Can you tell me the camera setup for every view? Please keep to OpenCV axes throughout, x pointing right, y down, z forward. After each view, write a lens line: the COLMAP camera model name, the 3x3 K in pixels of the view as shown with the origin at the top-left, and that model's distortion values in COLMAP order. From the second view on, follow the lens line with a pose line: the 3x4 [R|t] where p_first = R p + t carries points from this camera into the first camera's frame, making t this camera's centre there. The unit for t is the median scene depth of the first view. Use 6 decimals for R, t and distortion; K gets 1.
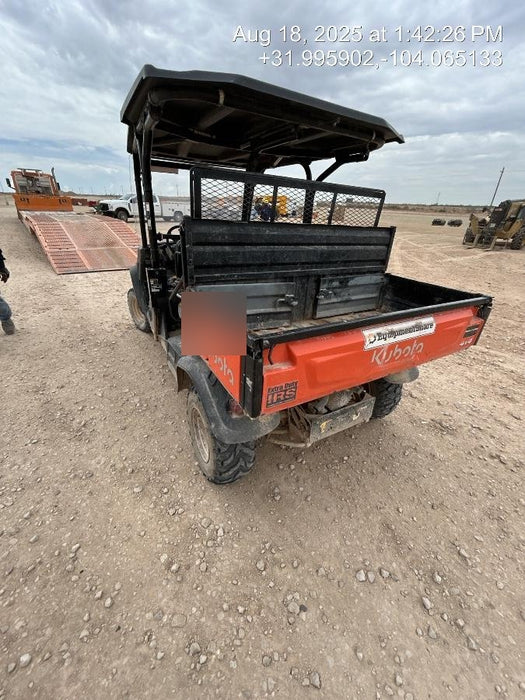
lens RADIAL K [[284.1, 0, 262.7], [0, 284.1, 347.3], [0, 0, 1]] dist [-0.000336, -0.000758]
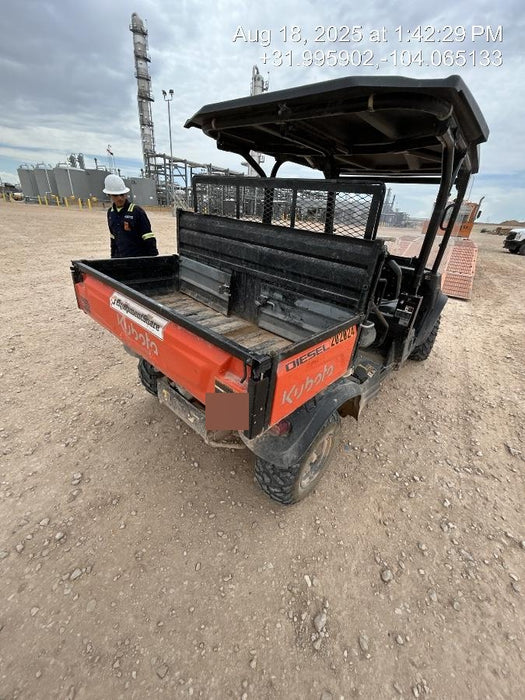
lens RADIAL K [[284.1, 0, 262.7], [0, 284.1, 347.3], [0, 0, 1]] dist [-0.000336, -0.000758]
pose [[0.313355, 0.403362, -0.859714, 1.295128], [-0.476656, 0.849813, 0.224982, -0.329144], [0.821345, 0.339288, 0.458558, 0.790140]]
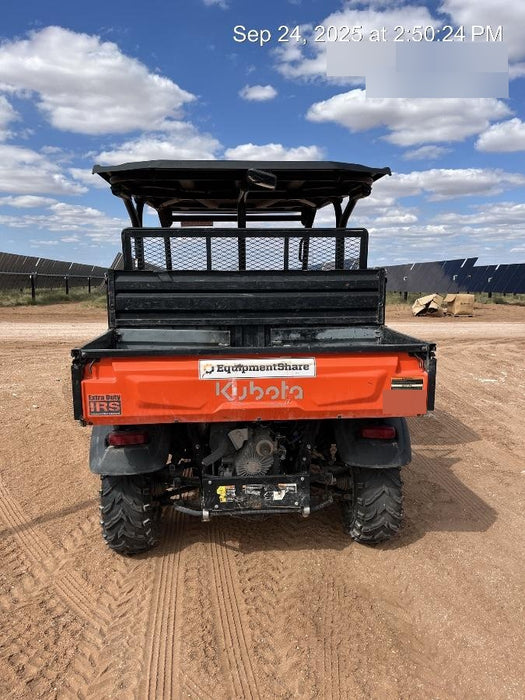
lens RADIAL K [[531.2, 0, 267.9], [0, 531.2, 352.5], [0, 0, 1]] dist [0.080796, -0.114295]
pose [[0.903559, 0.013363, -0.428255, 1.067181], [-0.133924, 0.958242, -0.252660, 0.282091], [0.406996, 0.285647, 0.867618, -0.452351]]
